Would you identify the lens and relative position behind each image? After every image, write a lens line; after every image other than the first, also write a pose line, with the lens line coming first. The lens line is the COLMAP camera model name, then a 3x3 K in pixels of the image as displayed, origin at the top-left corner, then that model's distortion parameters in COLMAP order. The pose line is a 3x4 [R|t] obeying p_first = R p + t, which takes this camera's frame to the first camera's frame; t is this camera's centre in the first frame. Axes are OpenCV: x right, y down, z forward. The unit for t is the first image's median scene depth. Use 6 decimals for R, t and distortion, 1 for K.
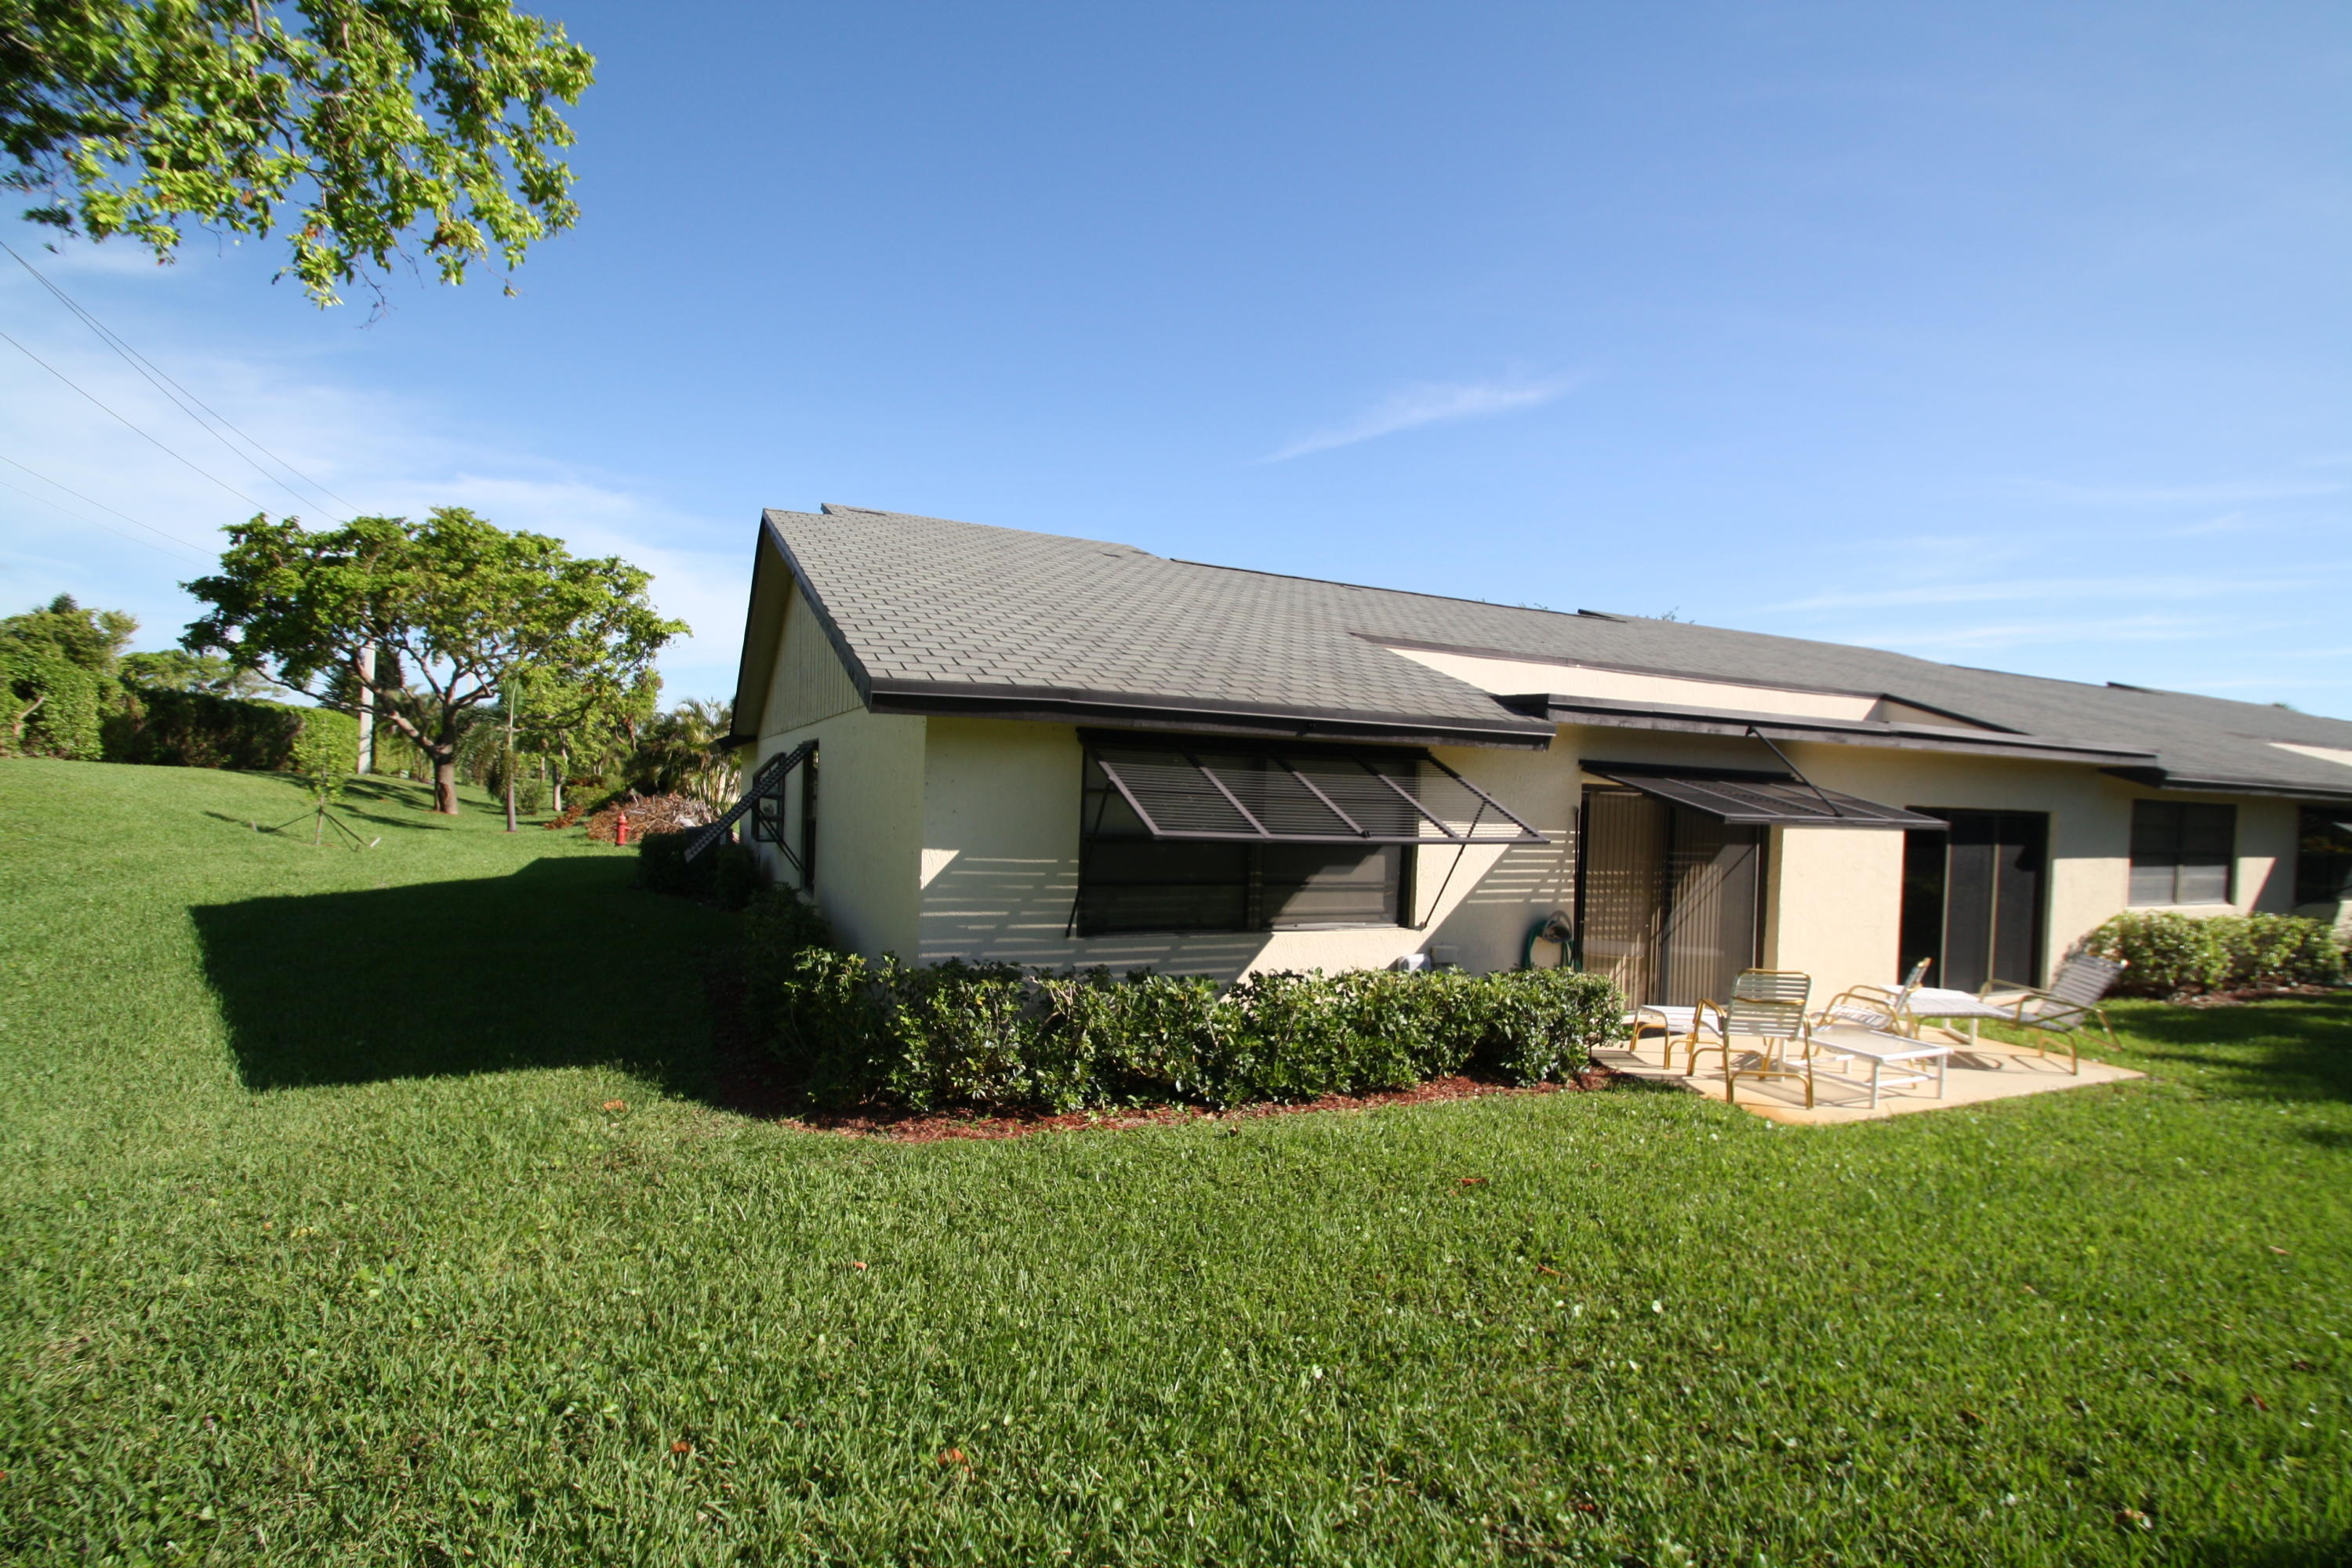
lens RADIAL K [[1102.2, 0, 1176.0], [0, 1102.2, 784.0], [0, 0, 1]] dist [-0.003296, -0.000994]
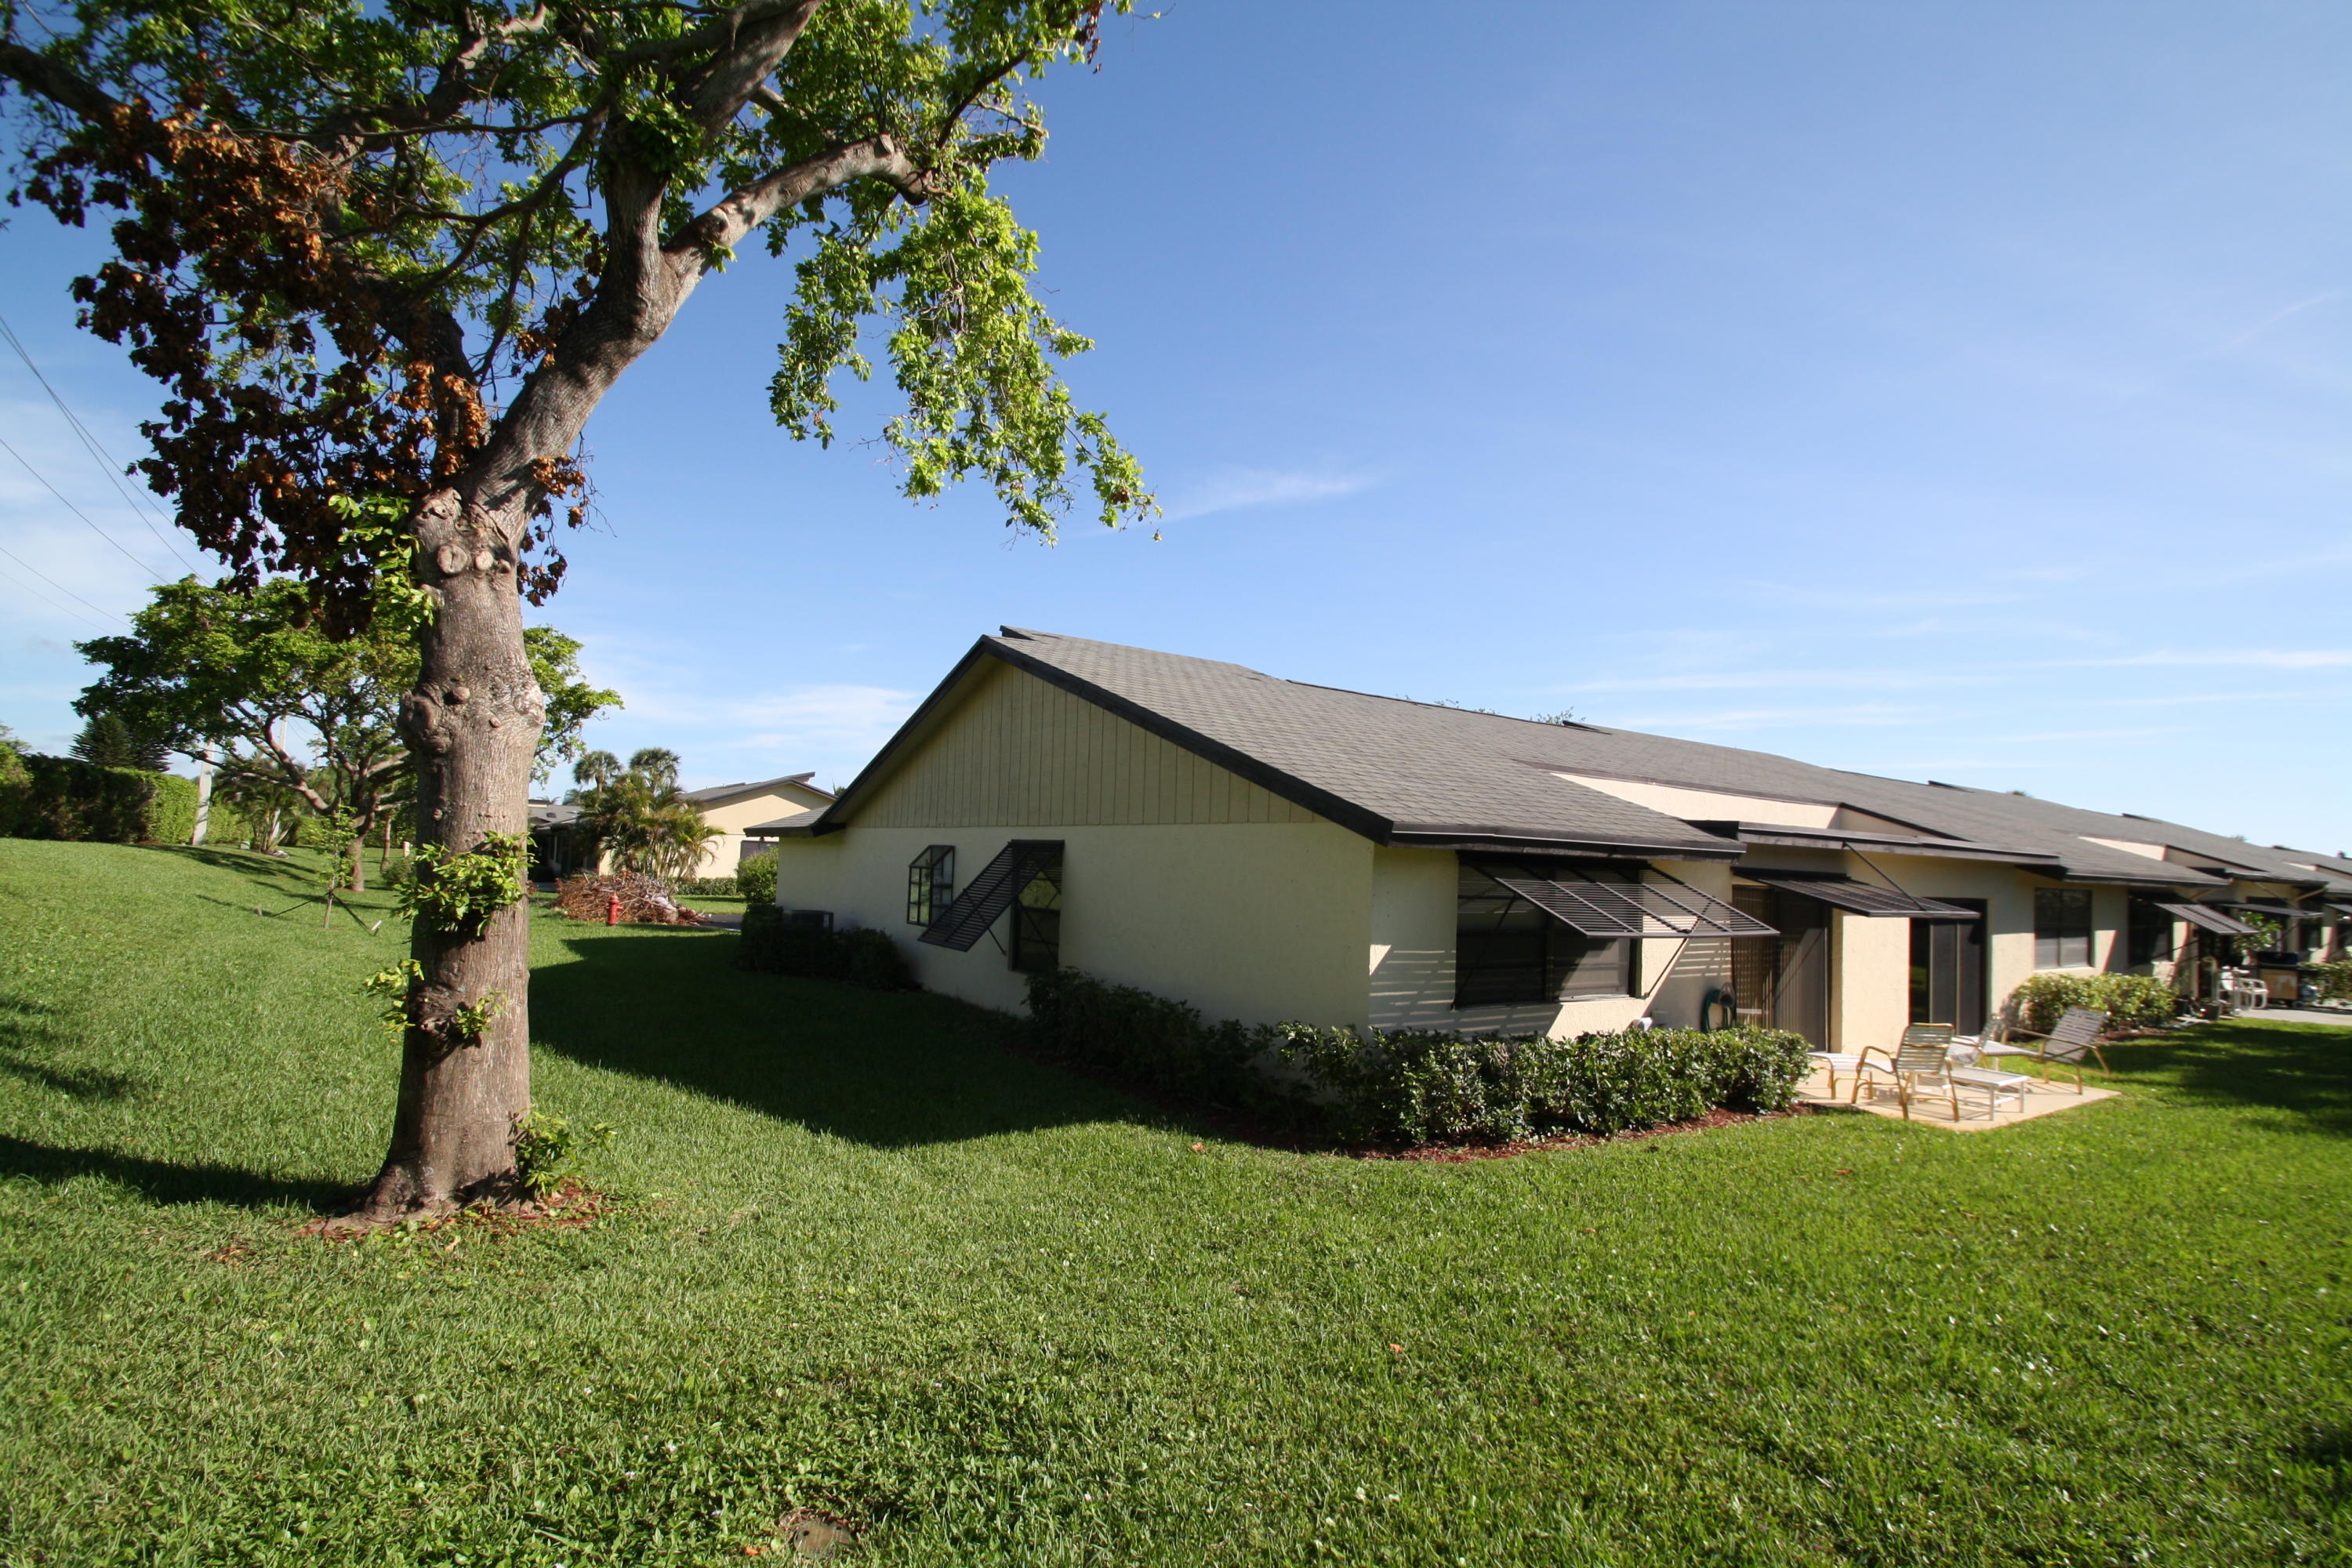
lens RADIAL K [[1090.1, 0, 1187.6], [0, 1090.1, 789.0], [0, 0, 1]] dist [0.029183, -0.026181]
pose [[0.986451, 0.011892, 0.163622, -0.504664], [-0.002720, 0.998418, -0.056162, -0.040463], [-0.164031, 0.054956, 0.984923, -0.200536]]
